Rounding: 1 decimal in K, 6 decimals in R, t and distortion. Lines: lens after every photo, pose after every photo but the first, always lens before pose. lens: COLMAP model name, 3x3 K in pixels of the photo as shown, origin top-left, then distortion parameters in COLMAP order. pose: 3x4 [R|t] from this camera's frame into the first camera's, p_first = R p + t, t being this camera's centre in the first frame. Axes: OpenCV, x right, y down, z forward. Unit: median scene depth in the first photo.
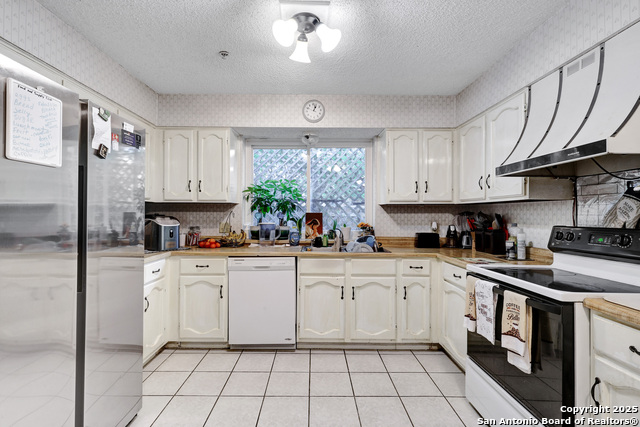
lens RADIAL K [[297.2, 0, 313.7], [0, 297.2, 209.6], [0, 0, 1]] dist [0.001521, 0.000000]
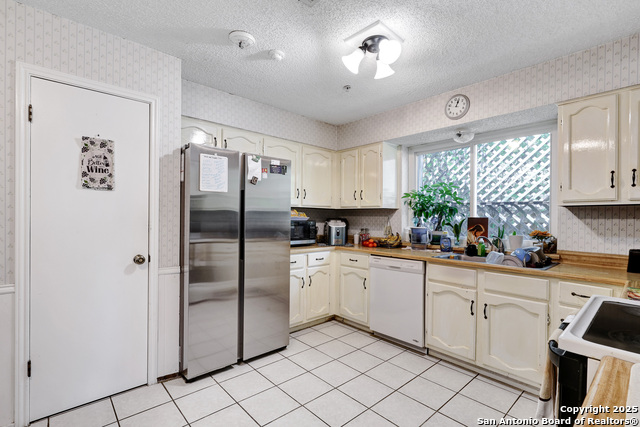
lens RADIAL K [[297.2, 0, 325.9], [0, 297.2, 218.3], [0, 0, 1]] dist [0.001521, 0.000000]
pose [[0.675755, 0.005382, -0.737107, 0.450081], [0.003553, 0.999938, 0.010559, 0.002361], [0.737118, -0.009754, 0.675694, 0.083336]]
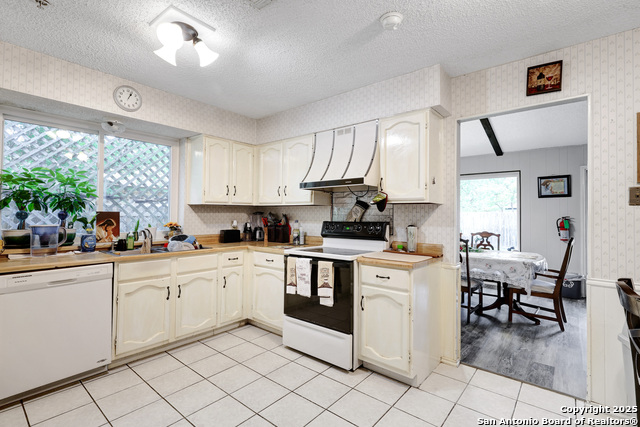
lens RADIAL K [[297.2, 0, 327.2], [0, 297.2, 205.8], [0, 0, 1]] dist [0.001521, 0.000000]
pose [[0.629082, 0.022446, 0.777015, -0.345355], [-0.015964, 0.999745, -0.015955, -0.003923], [-0.777175, -0.002368, 0.629280, -0.035181]]
